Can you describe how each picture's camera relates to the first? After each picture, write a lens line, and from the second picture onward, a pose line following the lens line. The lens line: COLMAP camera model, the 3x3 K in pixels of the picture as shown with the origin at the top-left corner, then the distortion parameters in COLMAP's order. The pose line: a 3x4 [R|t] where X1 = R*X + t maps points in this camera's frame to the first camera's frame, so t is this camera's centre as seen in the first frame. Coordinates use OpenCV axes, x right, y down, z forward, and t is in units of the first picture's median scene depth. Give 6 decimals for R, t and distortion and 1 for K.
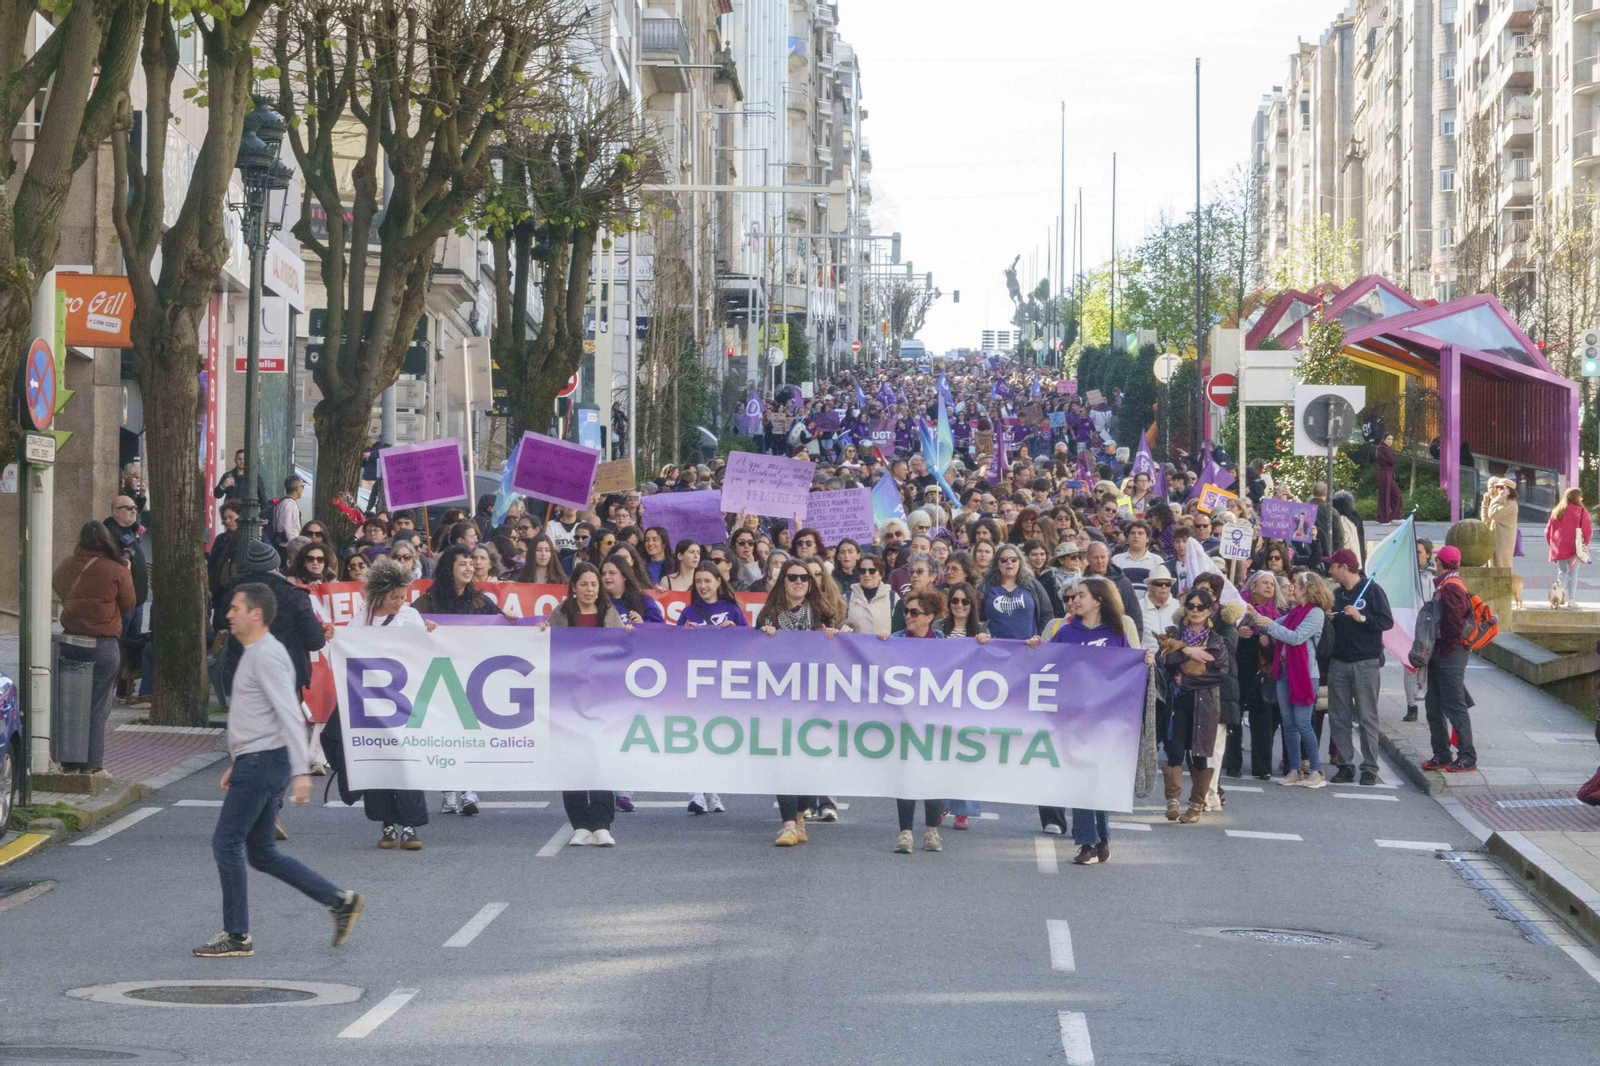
lens RADIAL K [[5901.0, 0, 800.0], [0, 5901.0, 533.0], [0, 0, 1]] dist [0.077590, -4.941395]
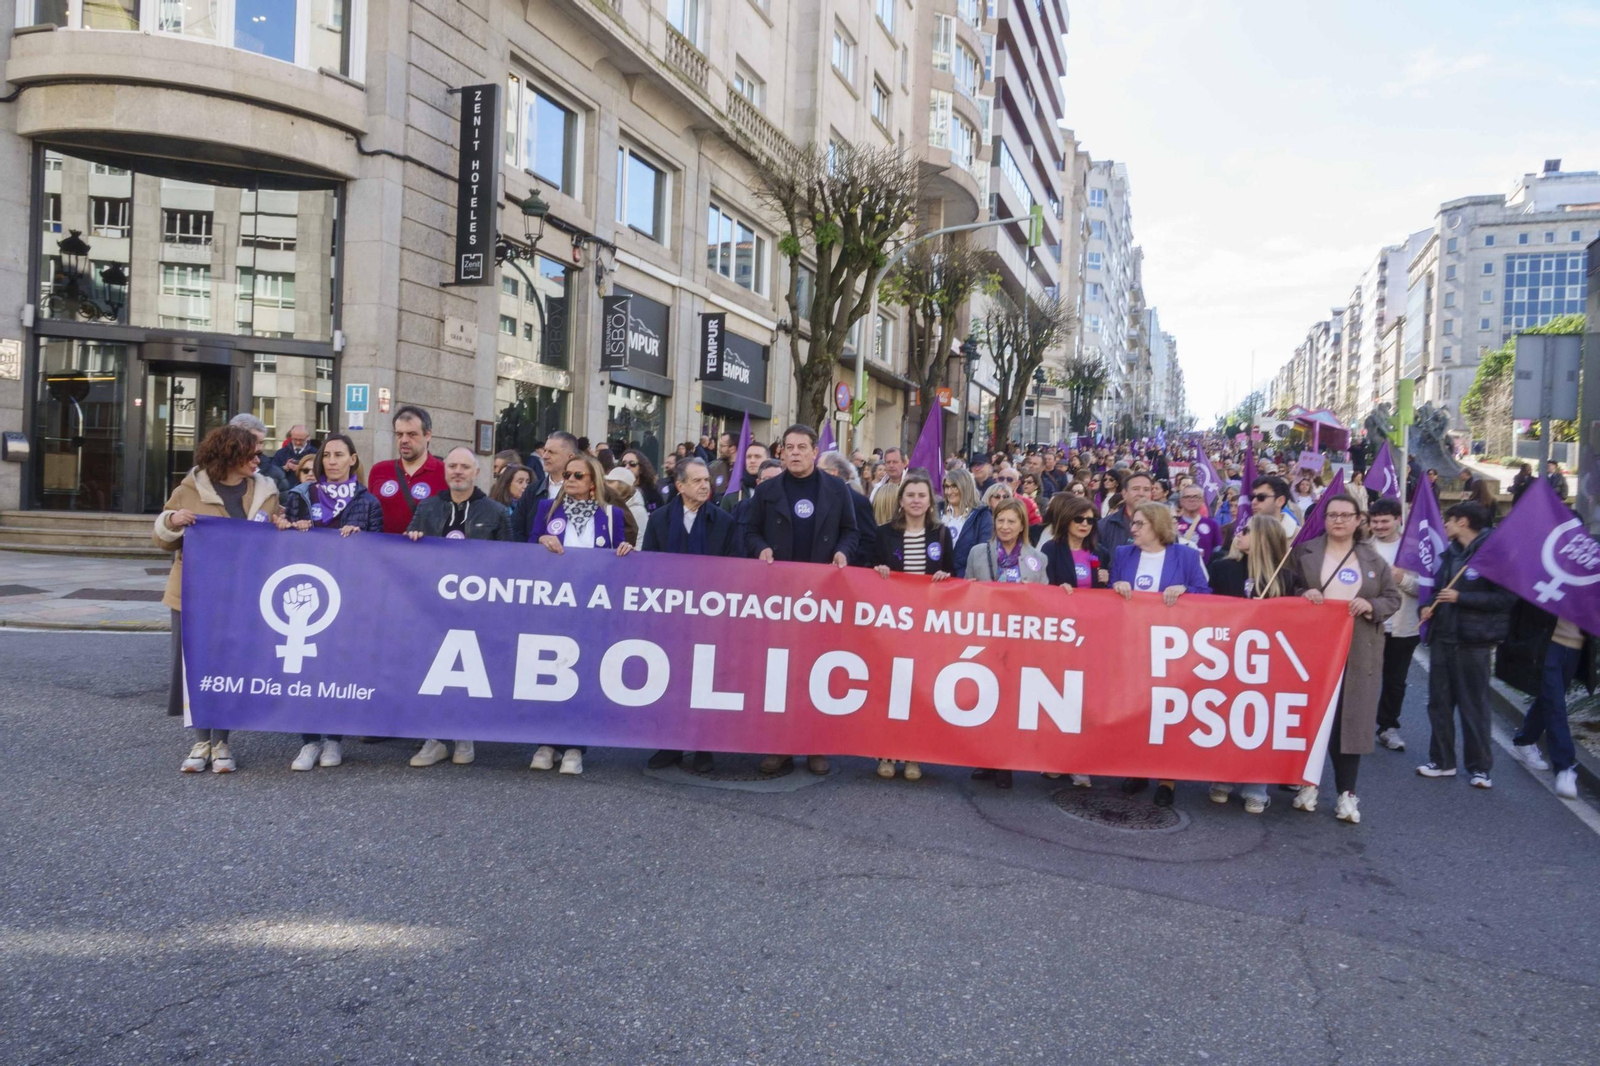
lens RADIAL K [[1098.1, 0, 800.0], [0, 1098.1, 533.0], [0, 0, 1]] dist [0.000190, 0.000026]
pose [[0.947416, 0.036632, -0.317902, 0.023003], [-0.016921, 0.997771, 0.064546, 0.005952], [0.319557, -0.055773, 0.945924, 0.234654]]
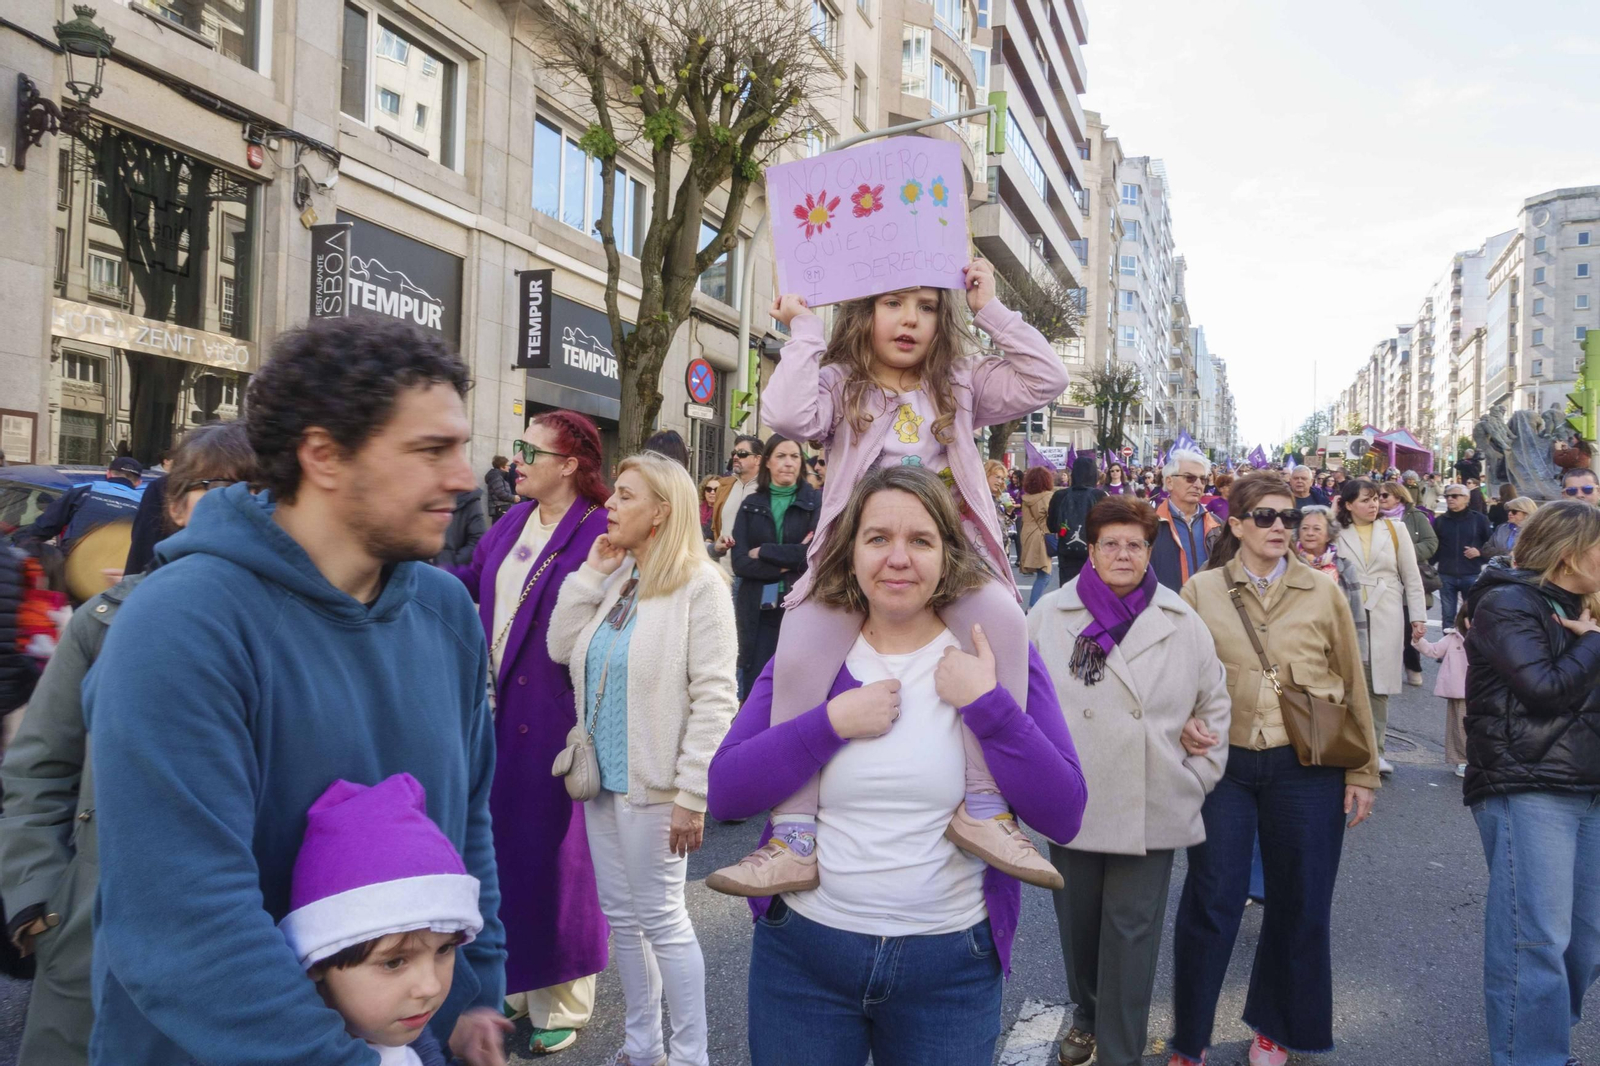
lens RADIAL K [[1164.5, 0, 800.0], [0, 1164.5, 533.0], [0, 0, 1]] dist [0.015521, 0.000929]
pose [[0.939974, 0.014909, -0.340922, 0.025564], [-0.005851, 0.999602, 0.027582, 0.009468], [0.341197, -0.023931, 0.939687, 0.345834]]
